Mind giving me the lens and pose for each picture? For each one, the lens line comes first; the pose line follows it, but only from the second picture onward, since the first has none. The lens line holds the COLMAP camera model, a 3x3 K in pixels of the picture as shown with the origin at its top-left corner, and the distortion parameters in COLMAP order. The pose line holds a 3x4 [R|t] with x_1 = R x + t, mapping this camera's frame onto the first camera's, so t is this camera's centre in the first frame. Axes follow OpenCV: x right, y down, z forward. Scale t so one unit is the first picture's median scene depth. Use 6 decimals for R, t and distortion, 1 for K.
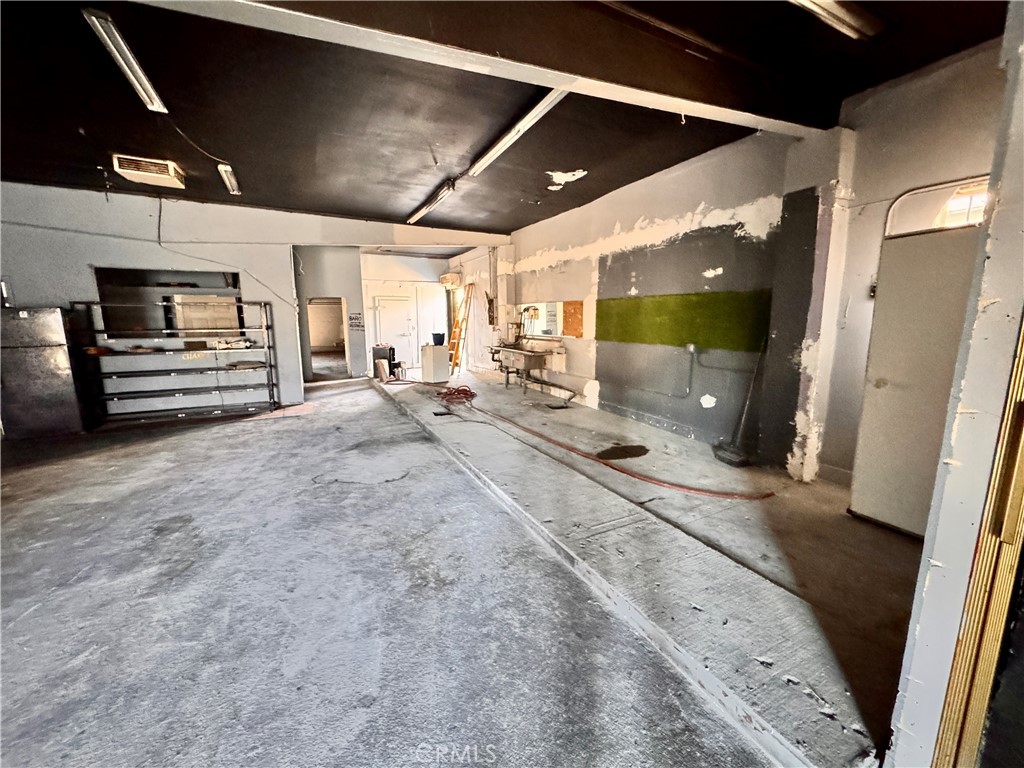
lens RADIAL K [[409.7, 0, 508.3], [0, 409.7, 384.4], [0, 0, 1]] dist [-0.000556, 0.000080]
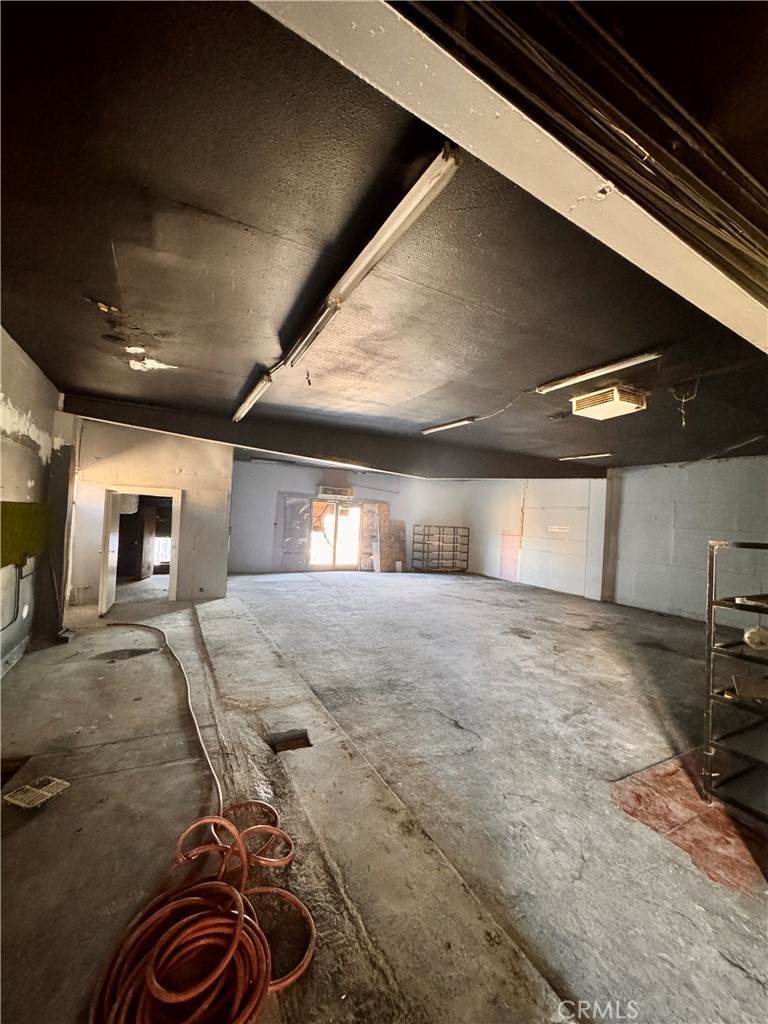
lens RADIAL K [[409.7, 0, 384.8], [0, 409.7, 511.7], [0, 0, 1]] dist [-0.000556, 0.000080]
pose [[-0.998380, -0.045657, -0.033967, -0.297065], [-0.050092, 0.988332, 0.143845, -0.342539], [0.027003, 0.145313, -0.989017, 1.765974]]
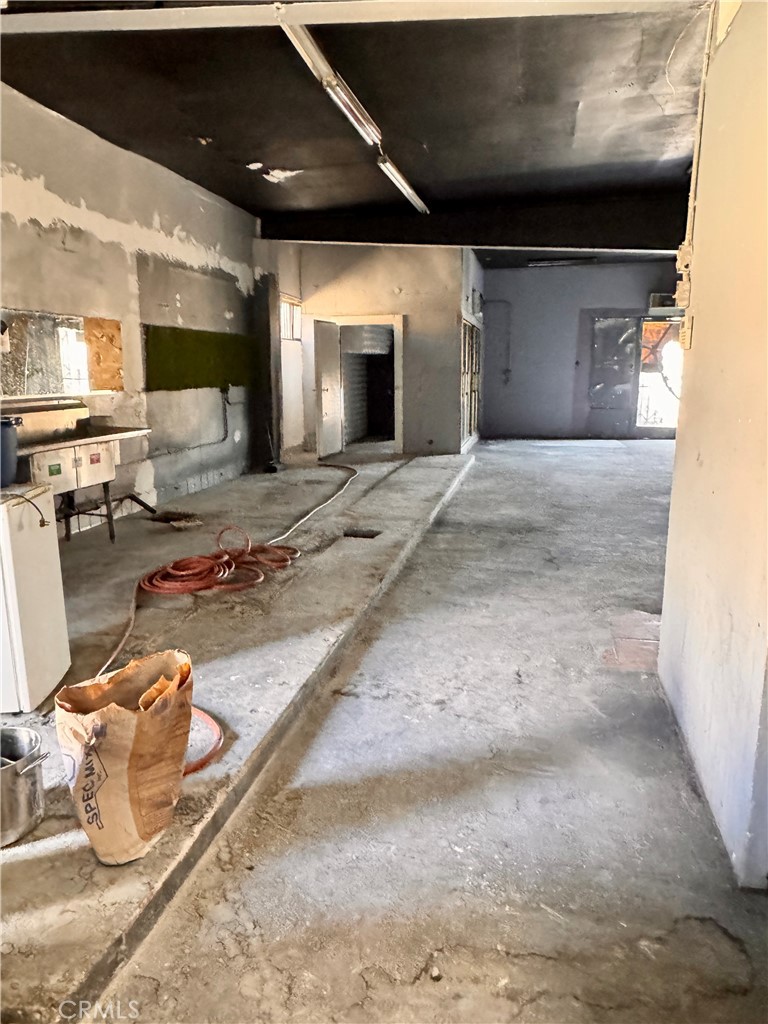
lens RADIAL K [[727.1, 0, 388.9], [0, 727.1, 510.6], [0, 0, 1]] dist [-0.003157, -0.000841]
pose [[-0.788761, -0.111656, 0.604474, -0.906691], [0.104780, 0.944551, 0.311199, -0.294211], [-0.605704, 0.308799, -0.733326, 2.001902]]
